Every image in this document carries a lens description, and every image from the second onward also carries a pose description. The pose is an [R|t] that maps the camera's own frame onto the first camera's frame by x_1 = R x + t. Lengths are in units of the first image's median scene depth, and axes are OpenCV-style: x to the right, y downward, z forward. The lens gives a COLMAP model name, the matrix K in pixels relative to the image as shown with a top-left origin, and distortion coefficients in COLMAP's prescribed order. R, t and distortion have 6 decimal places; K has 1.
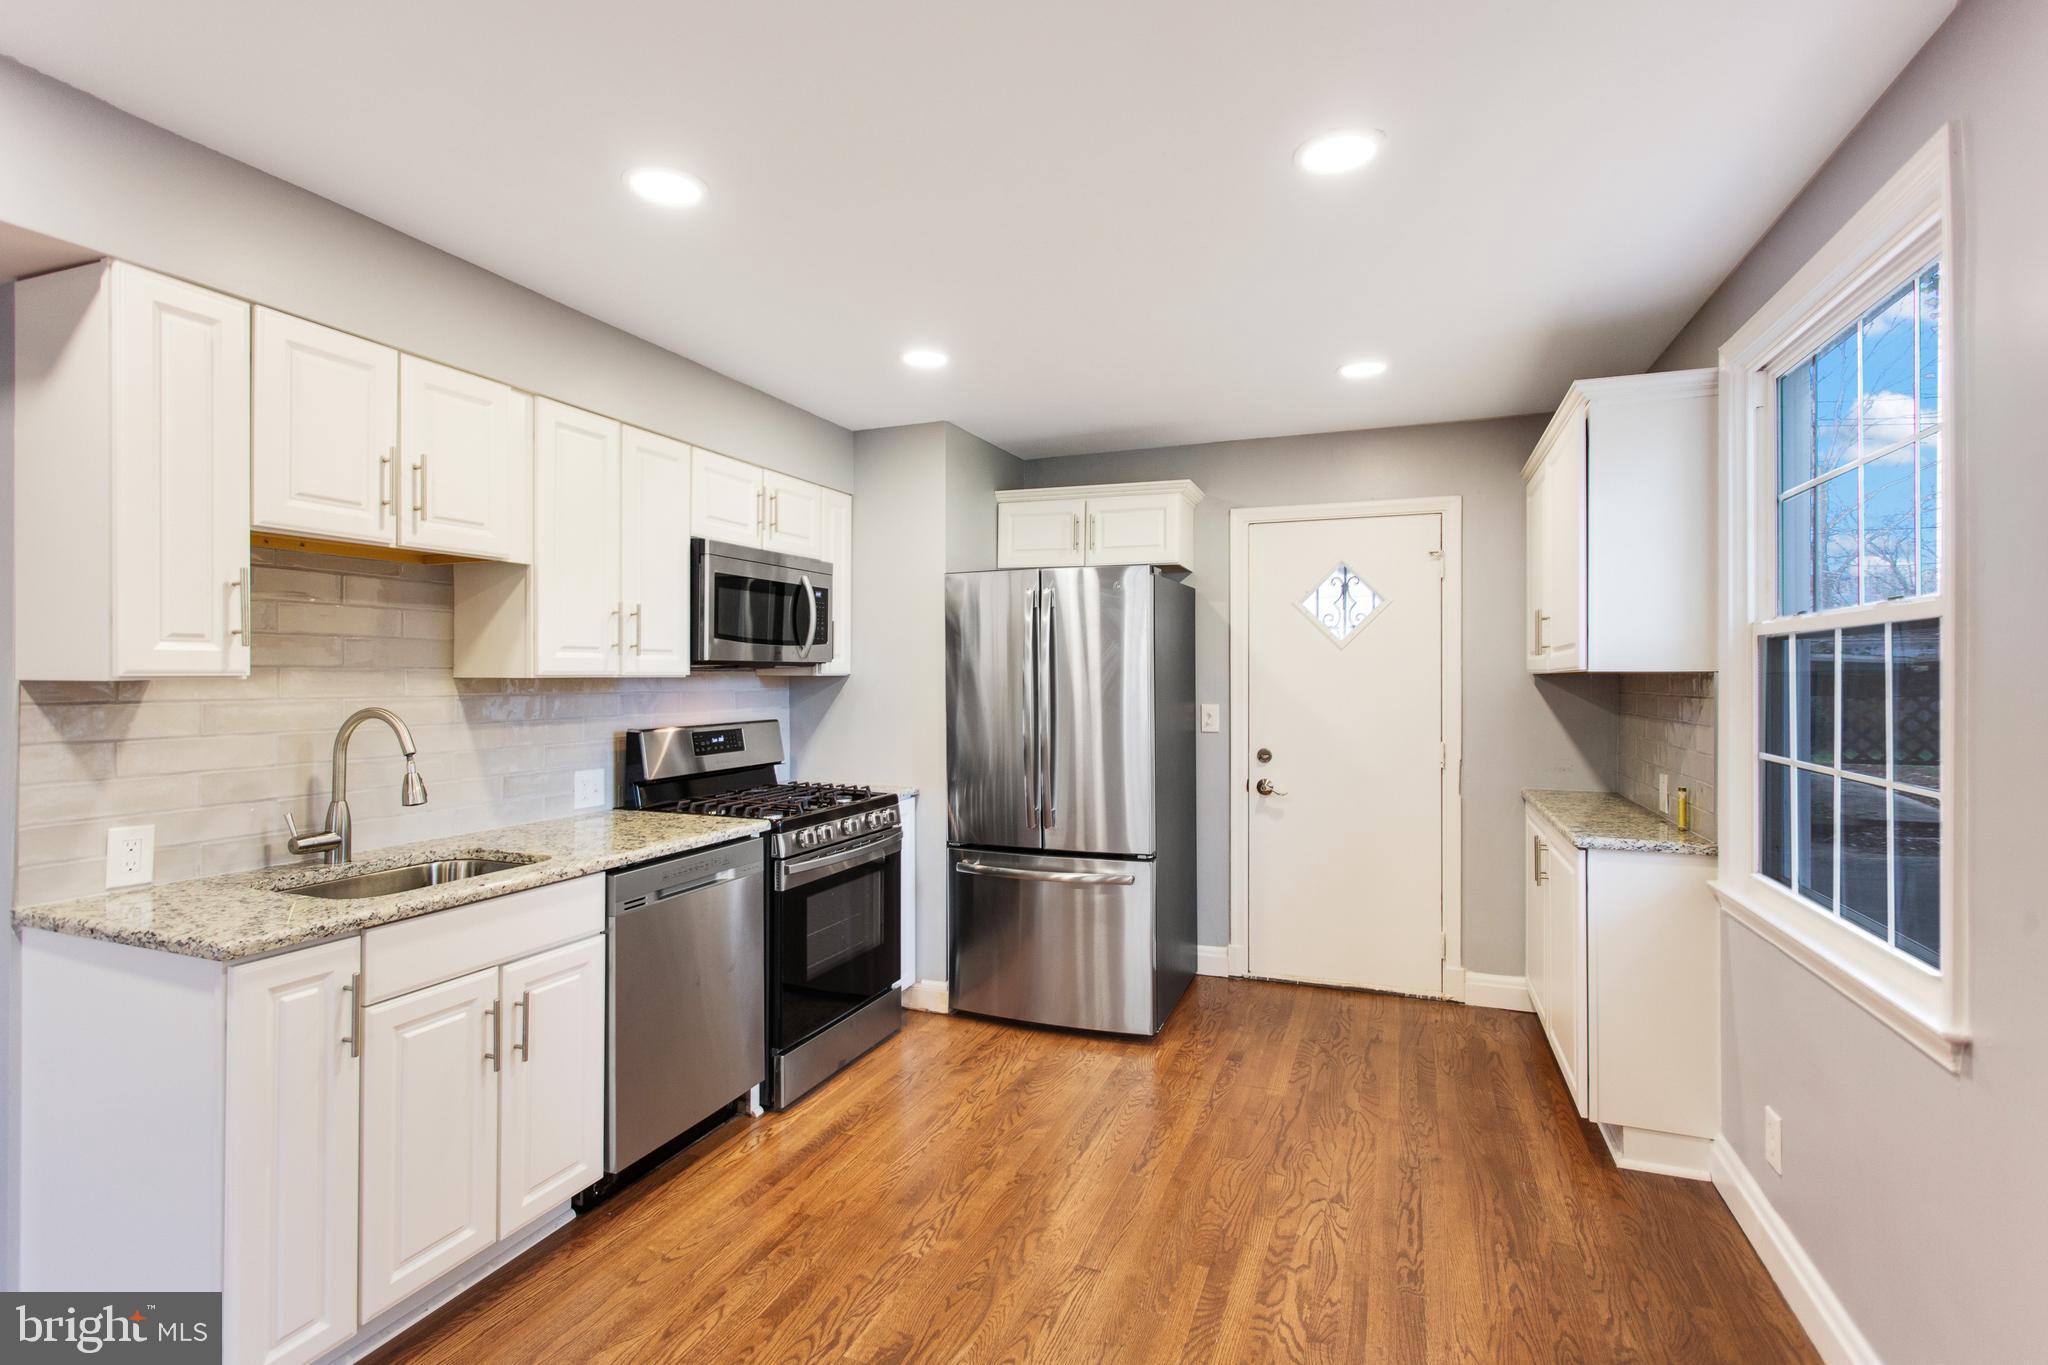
lens RADIAL K [[962.0, 0, 1018.5], [0, 962.0, 673.9], [0, 0, 1]] dist [0.002147, 0.000390]
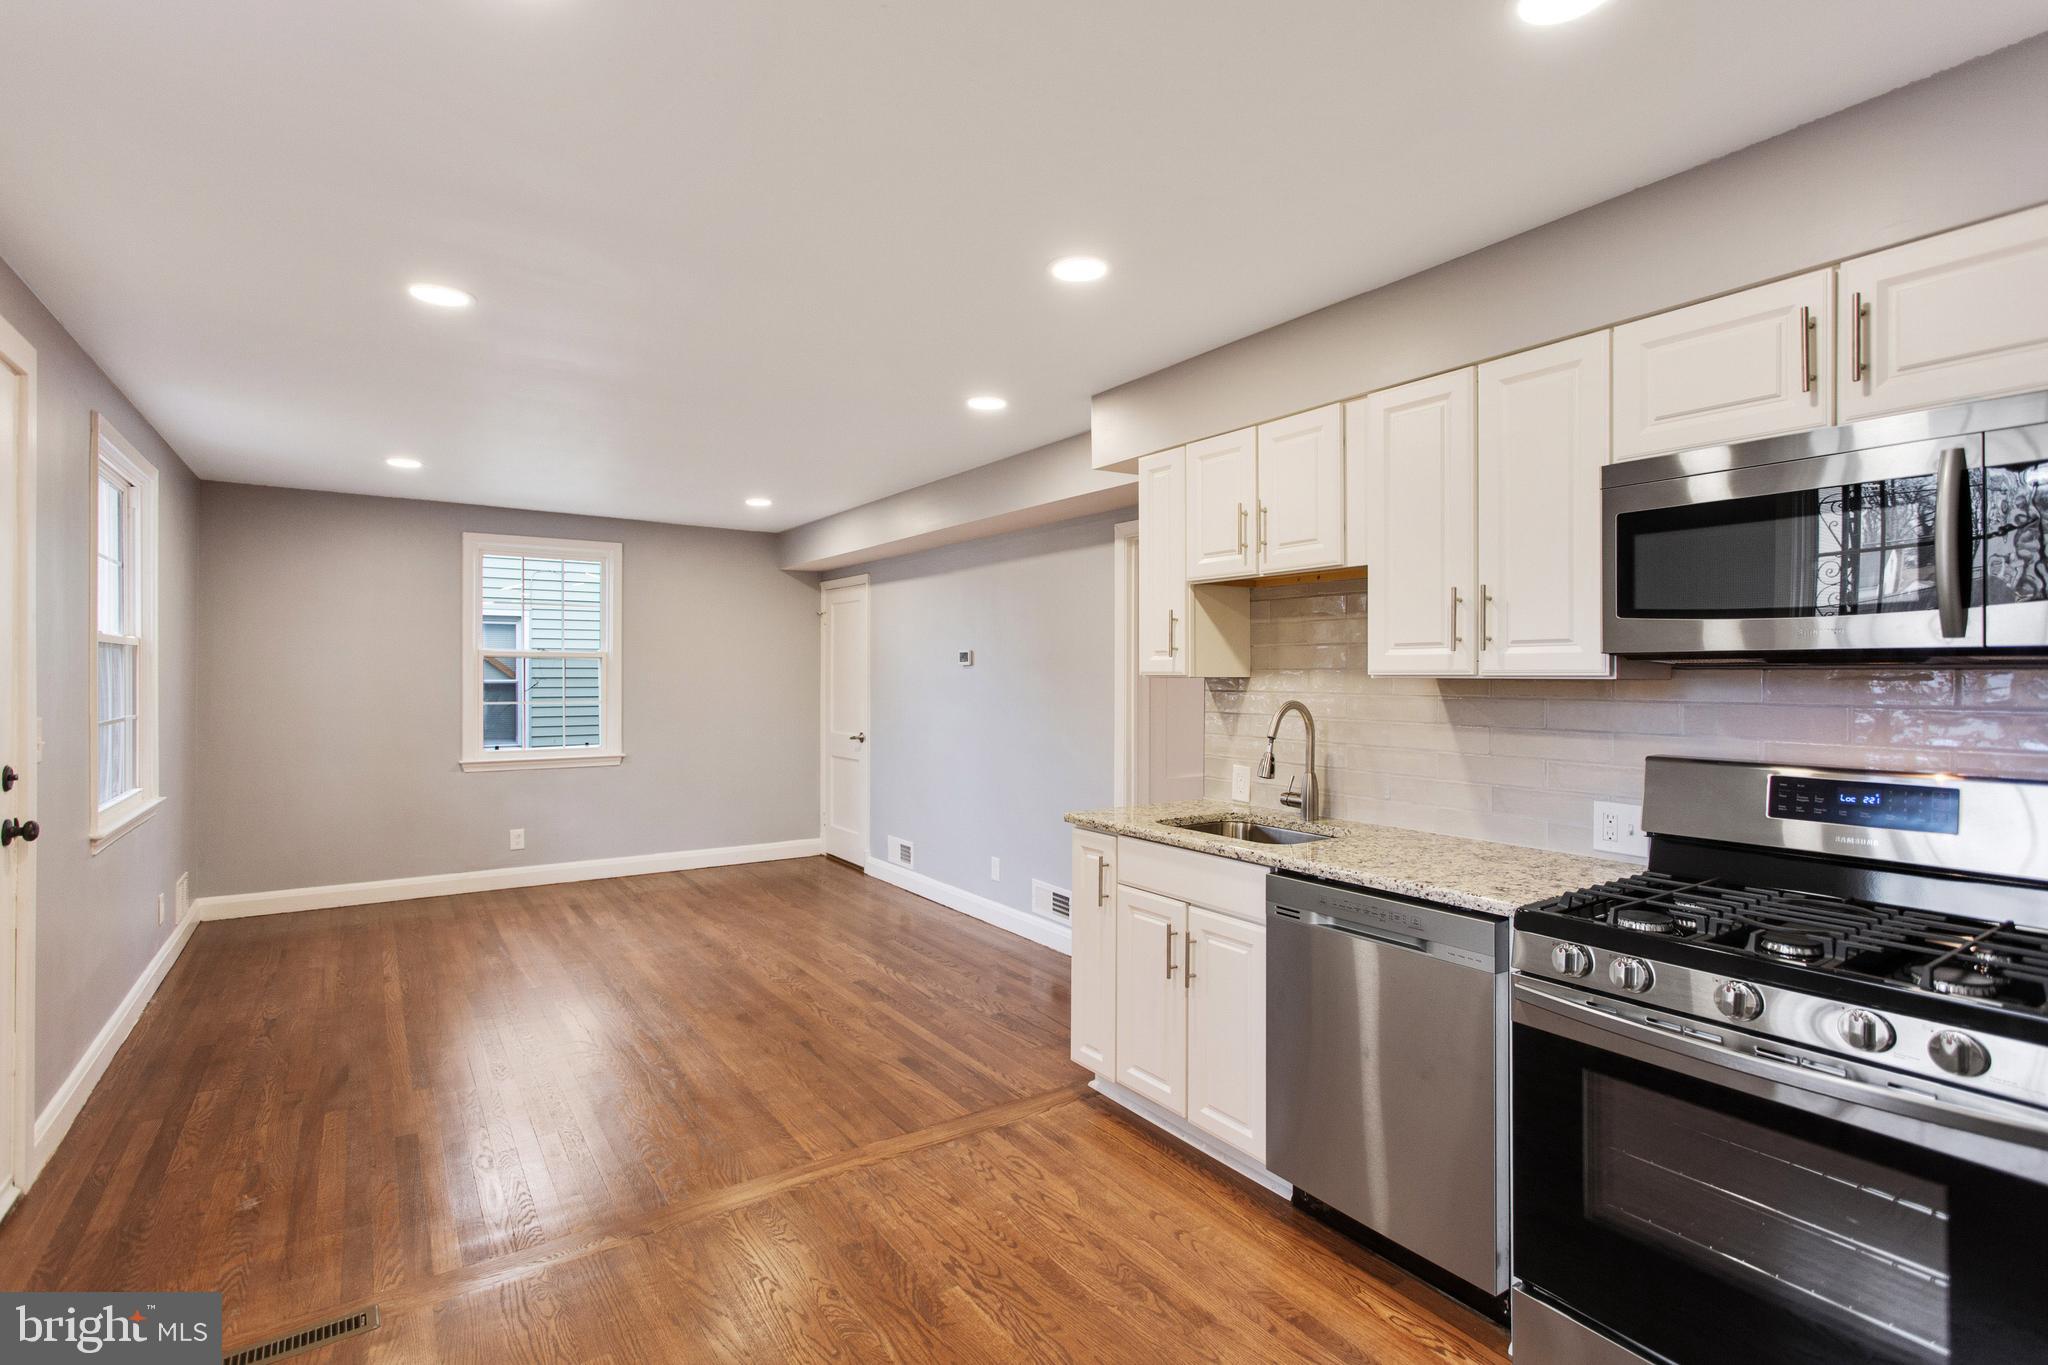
lens RADIAL K [[962.0, 0, 1018.5], [0, 962.0, 673.9], [0, 0, 1]] dist [0.002147, 0.000390]
pose [[-0.561922, -0.002362, -0.827187, 0.426111], [-0.000792, 0.999997, -0.002317, 0.002170], [0.827190, -0.000647, -0.561922, 1.023402]]
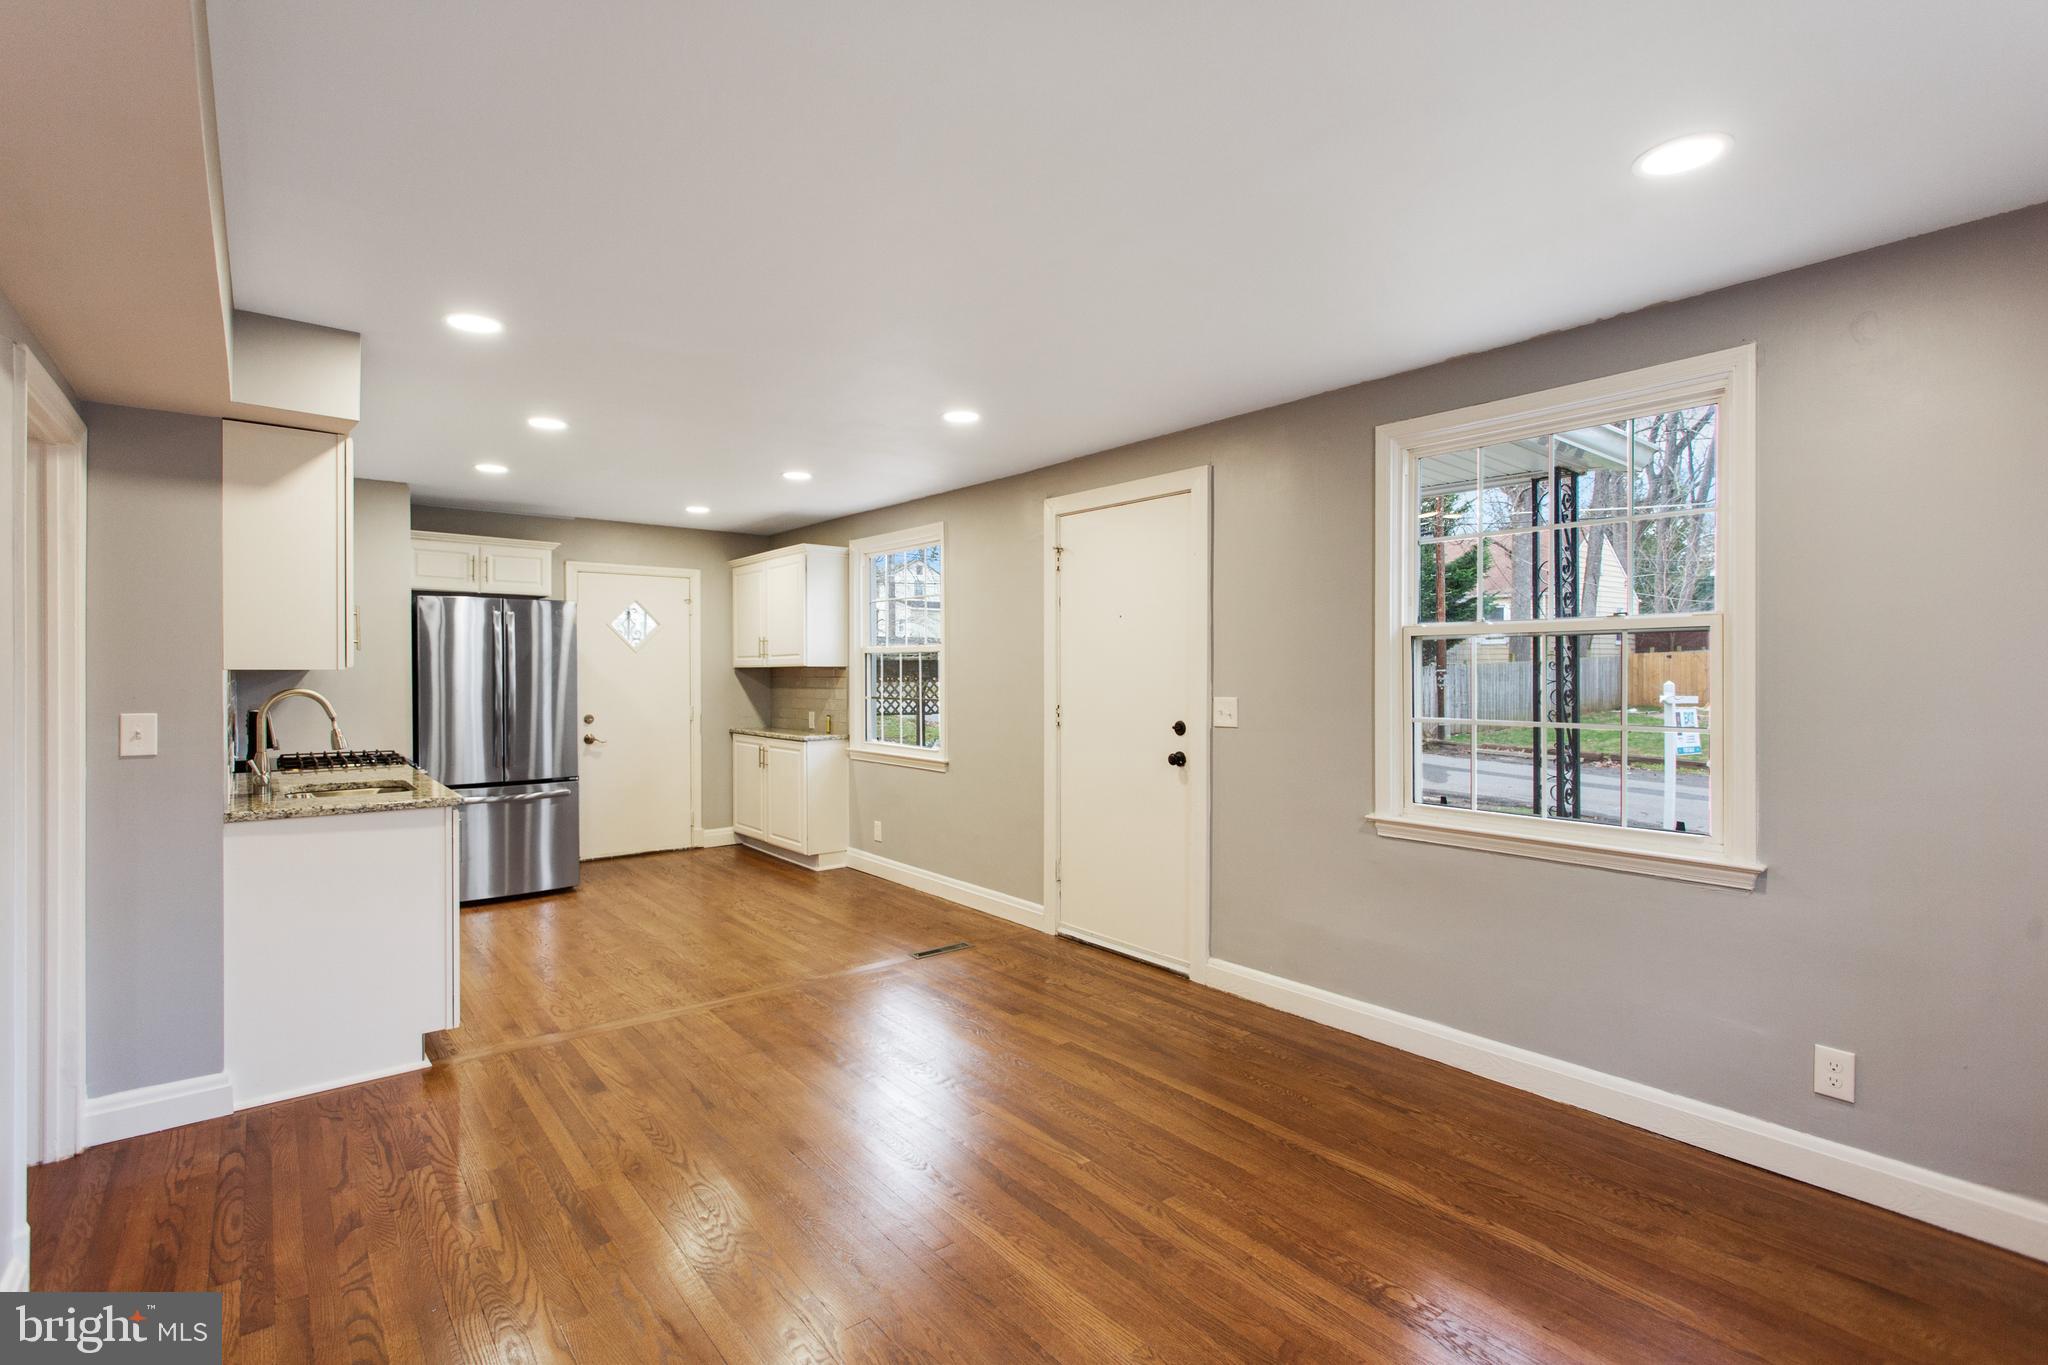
lens RADIAL K [[967.4, 0, 1019.3], [0, 967.4, 683.1], [0, 0, 1]] dist [0.003659, 0.000437]
pose [[0.502051, -0.013389, 0.864735, -1.029402], [-0.000782, 0.999873, 0.015936, -0.000152], [-0.864838, -0.008677, 0.501976, -0.552069]]
